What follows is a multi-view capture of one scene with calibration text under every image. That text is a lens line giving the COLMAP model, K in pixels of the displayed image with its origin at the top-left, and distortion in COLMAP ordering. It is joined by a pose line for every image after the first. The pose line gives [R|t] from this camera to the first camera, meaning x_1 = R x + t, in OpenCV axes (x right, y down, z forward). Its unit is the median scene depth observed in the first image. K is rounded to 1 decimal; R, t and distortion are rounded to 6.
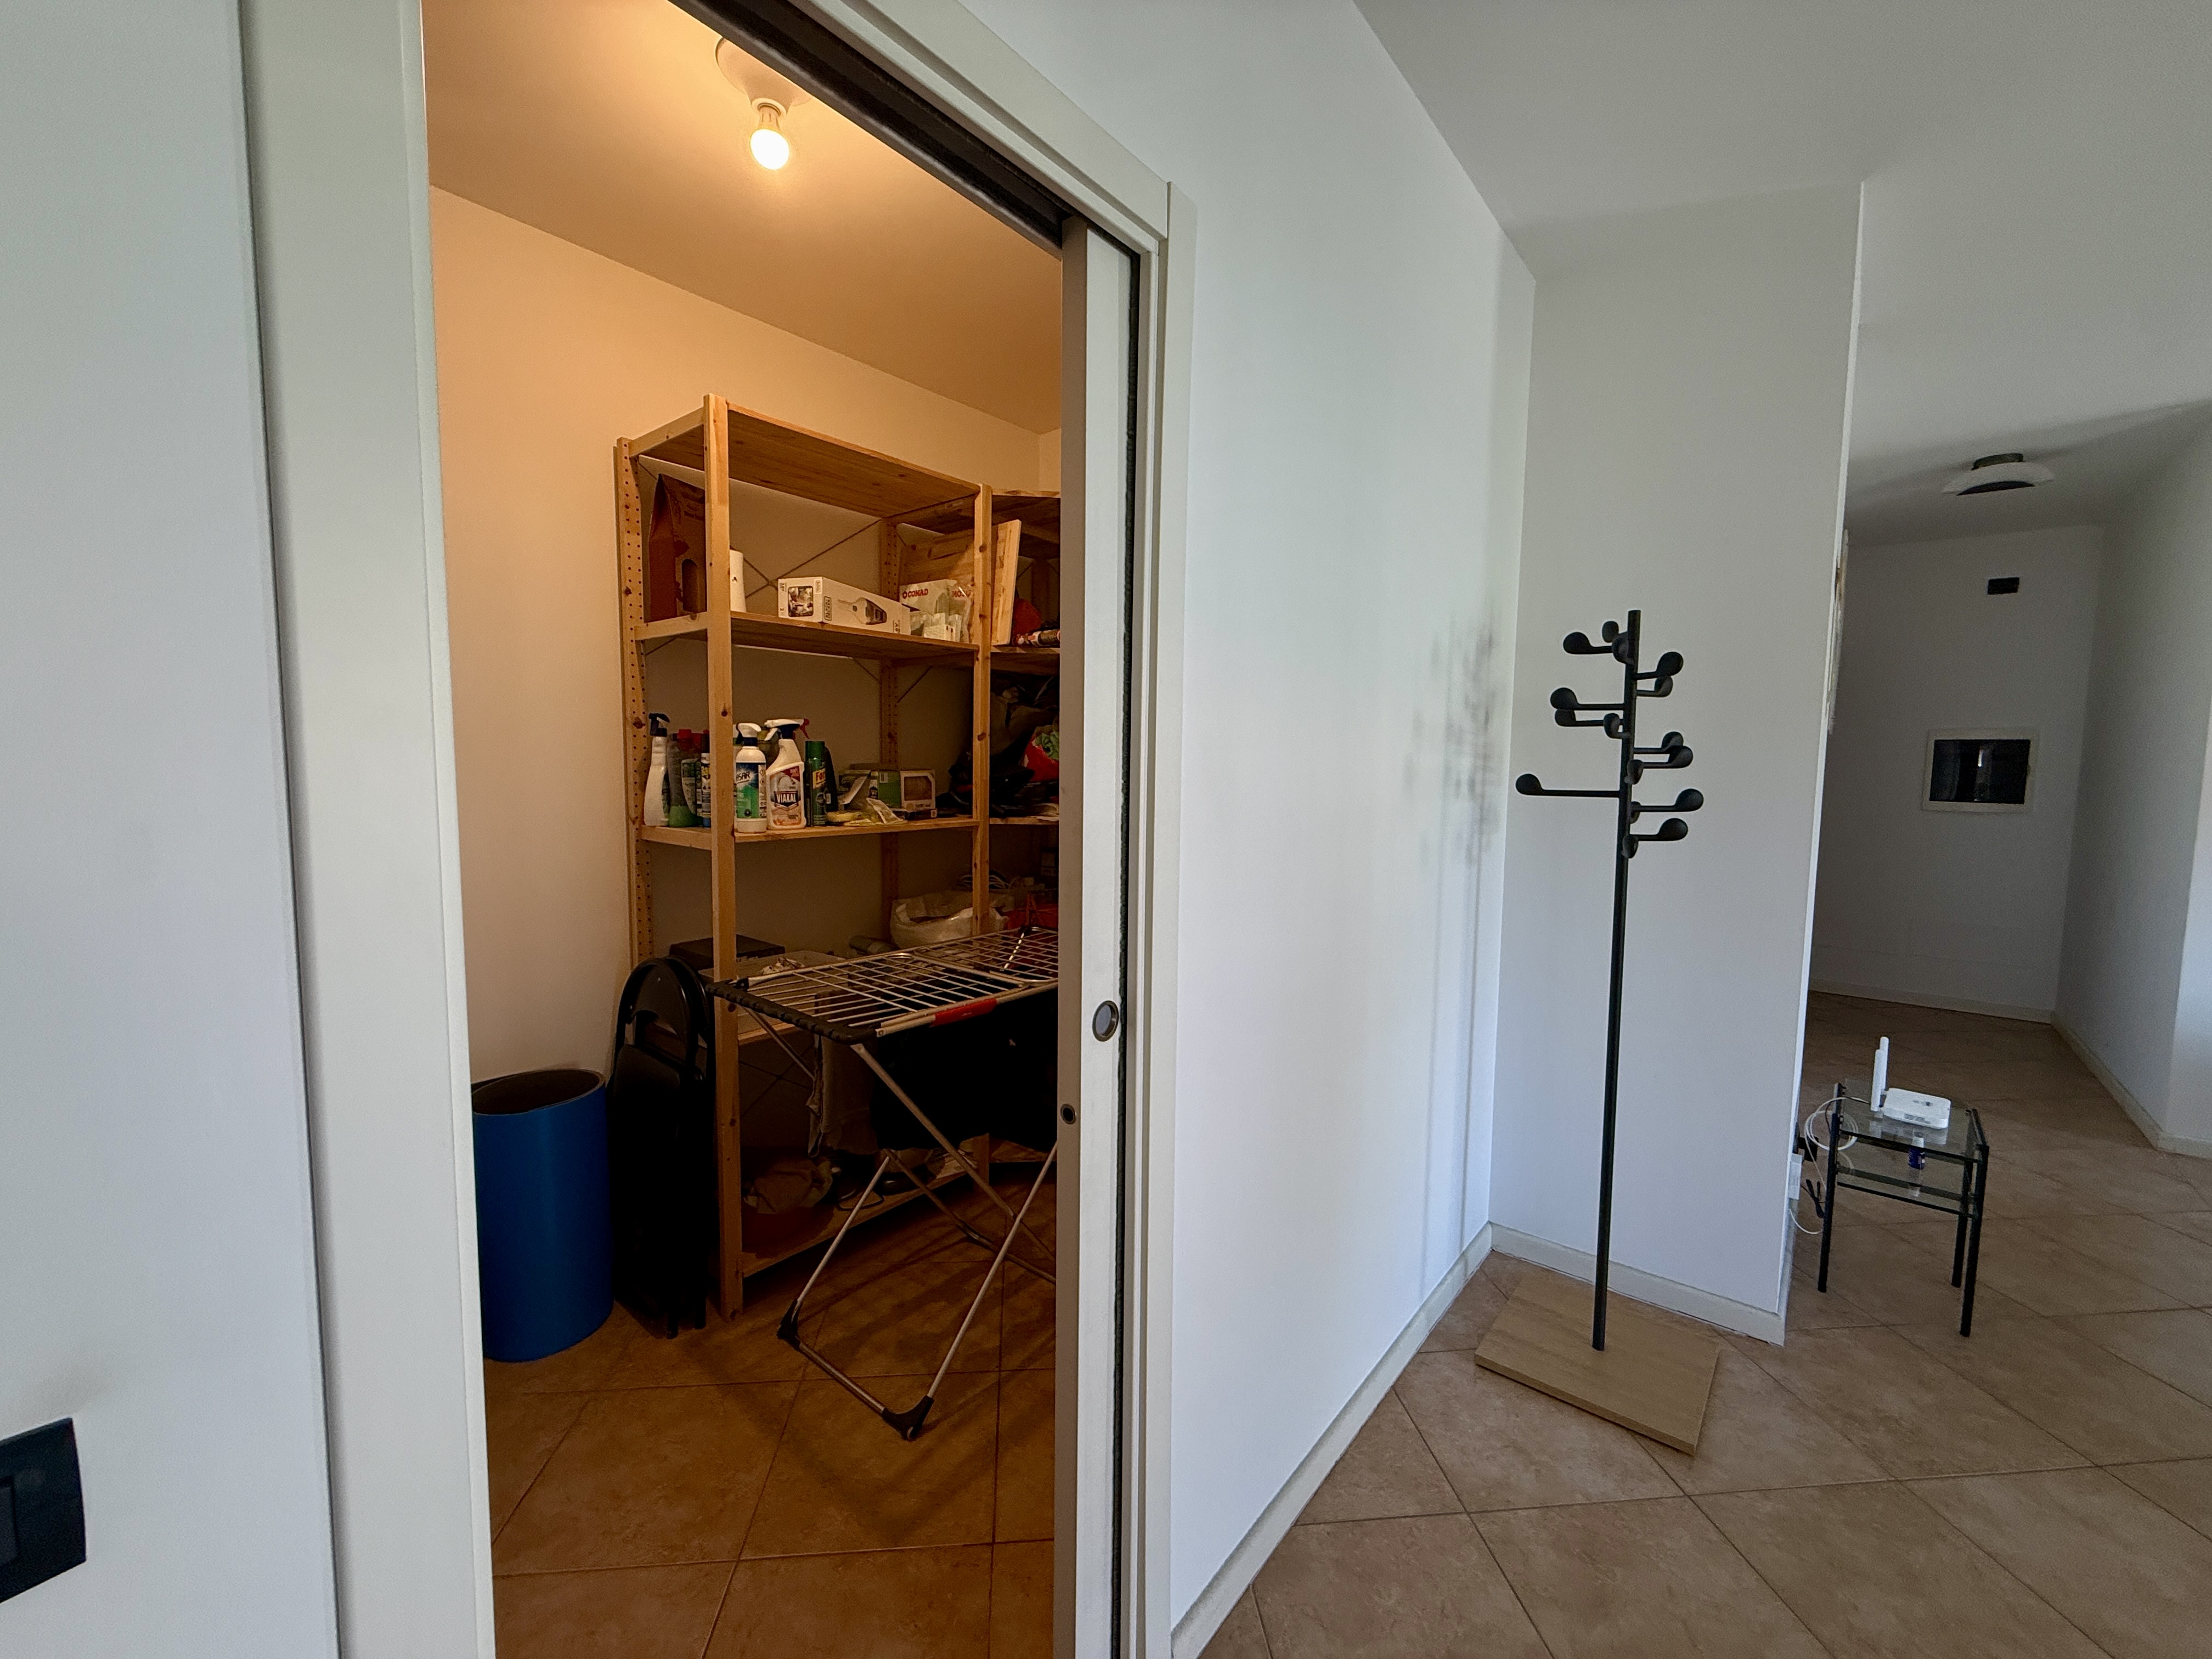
lens RADIAL K [[881.8, 0, 1104.8], [0, 881.8, 829.5], [0, 0, 1]] dist [-0.001491, 0.000610]
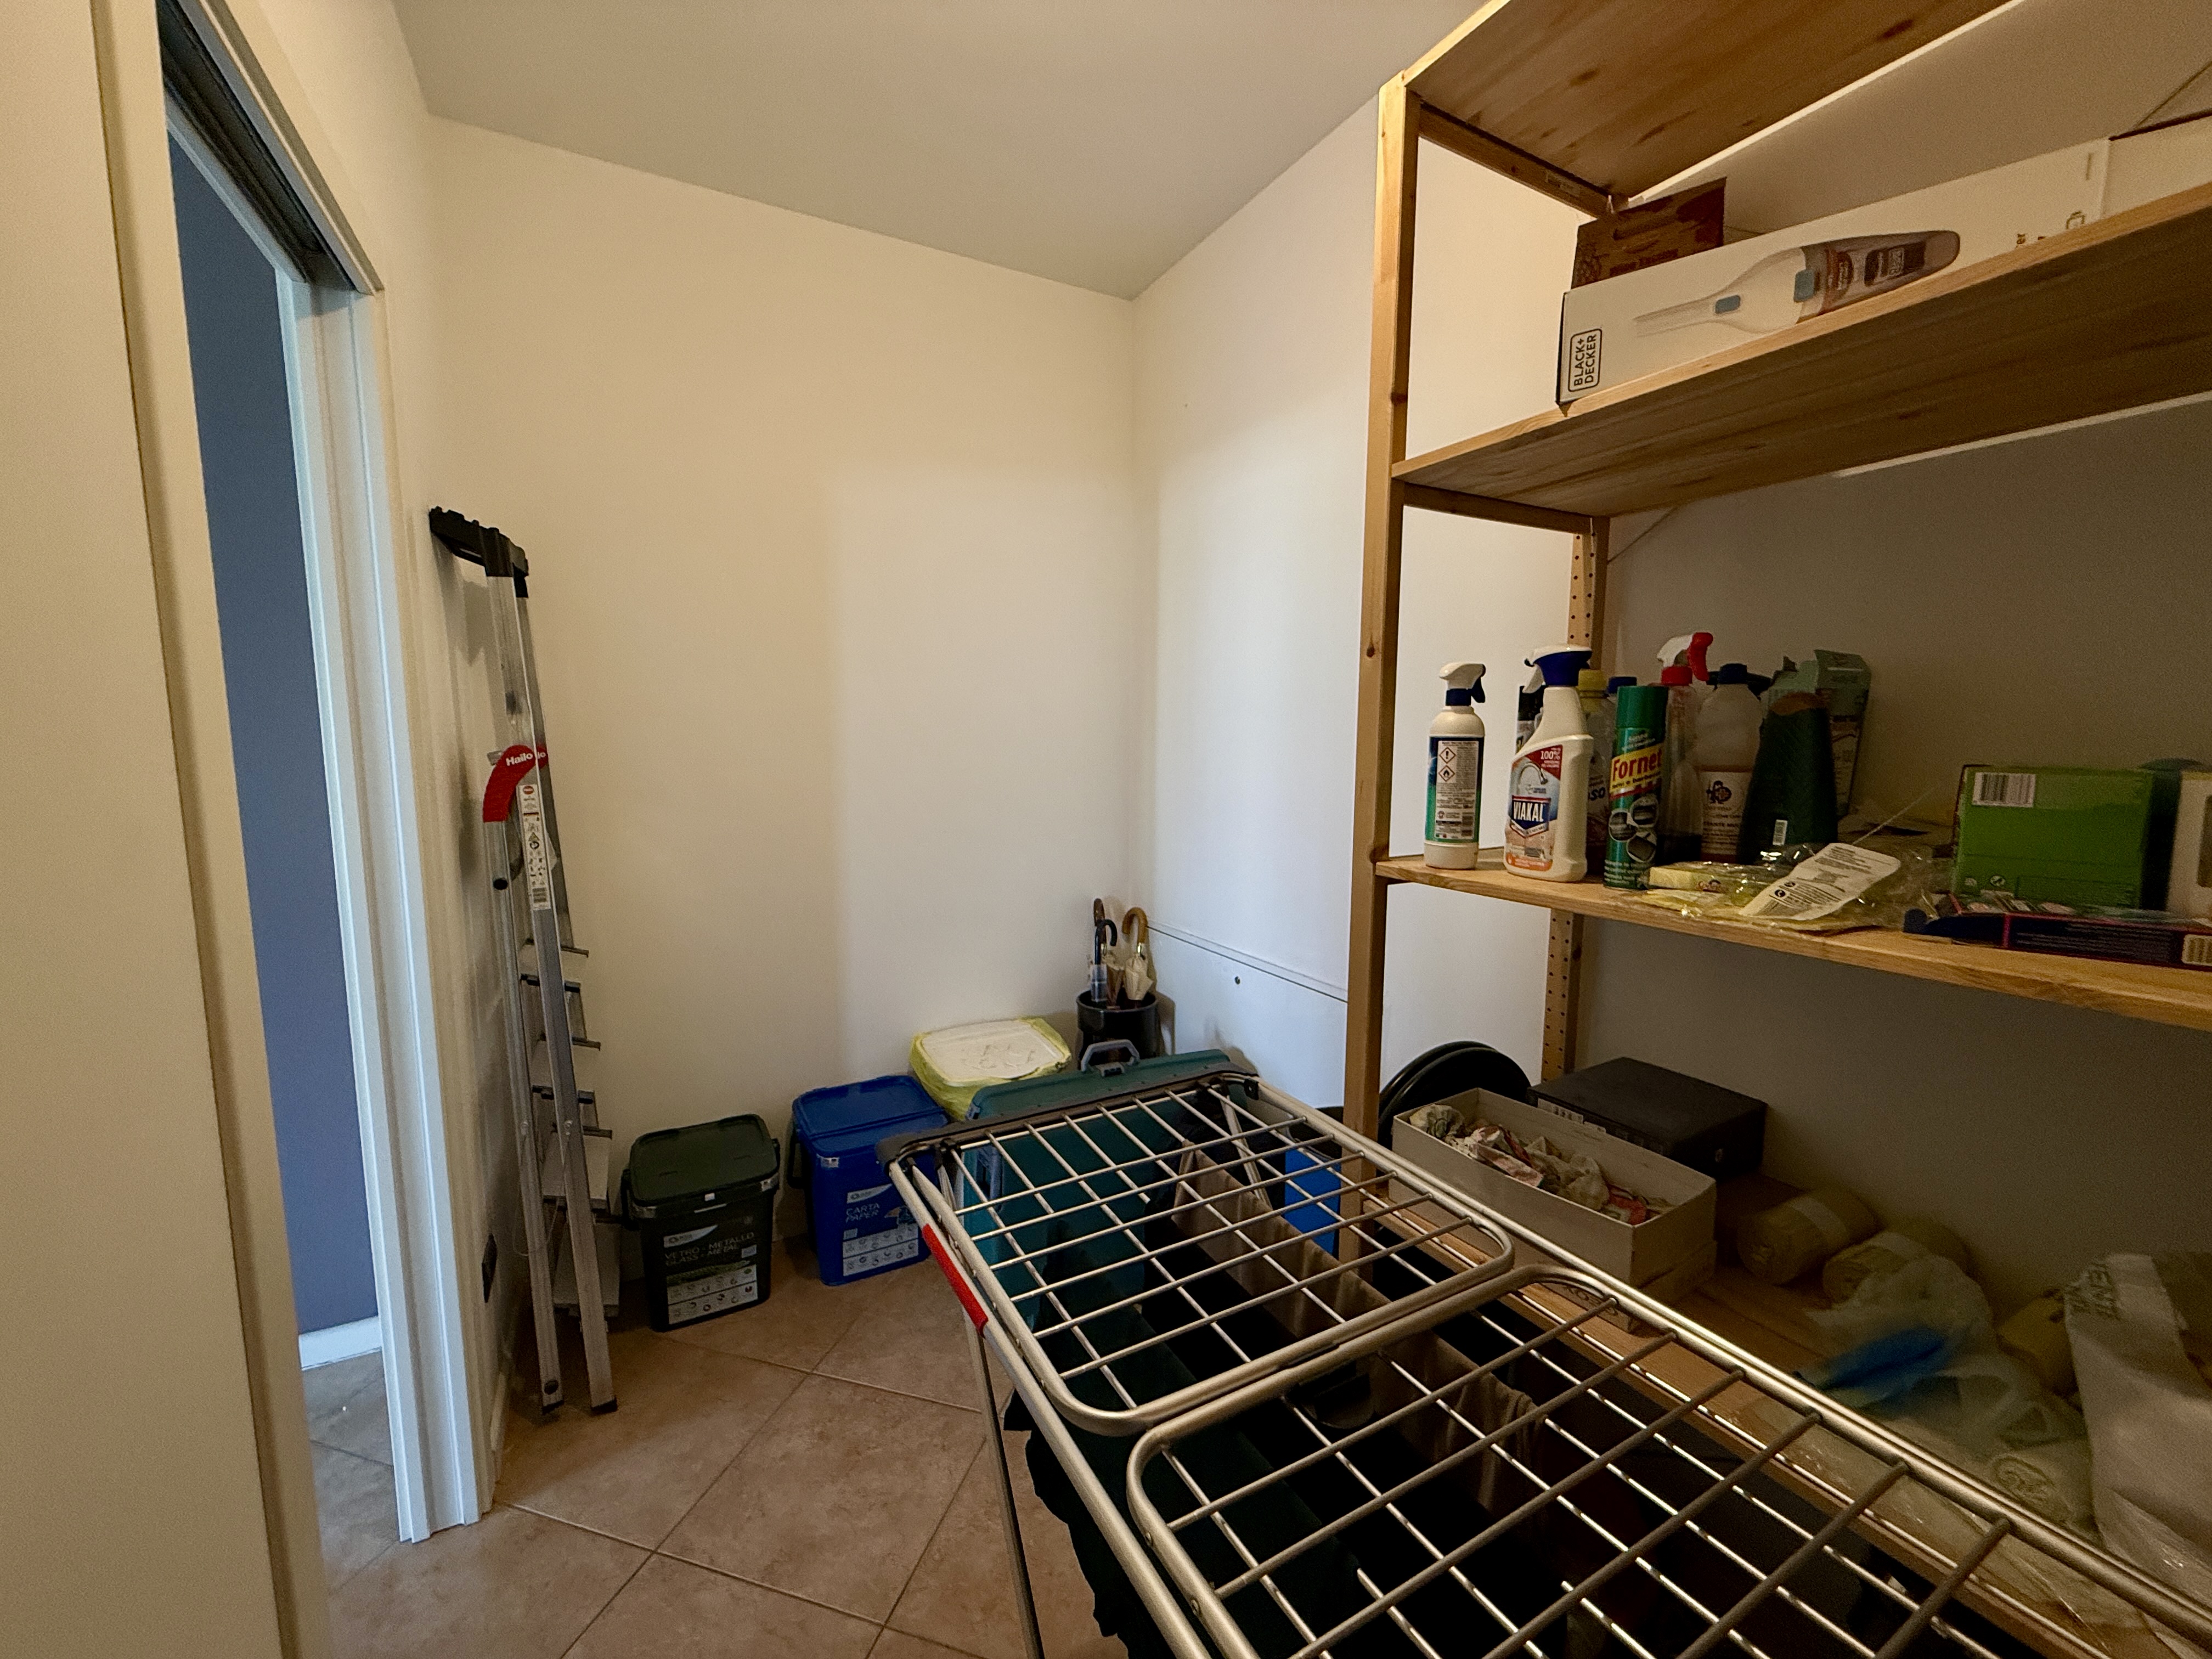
lens RADIAL K [[881.8, 0, 1105.7], [0, 881.8, 836.0], [0, 0, 1]] dist [-0.001491, 0.000610]
pose [[-0.376045, 0.091479, -0.922075, 0.167608], [-0.079945, 0.988201, 0.130643, -0.066120], [0.923146, 0.122843, -0.364295, 0.956210]]
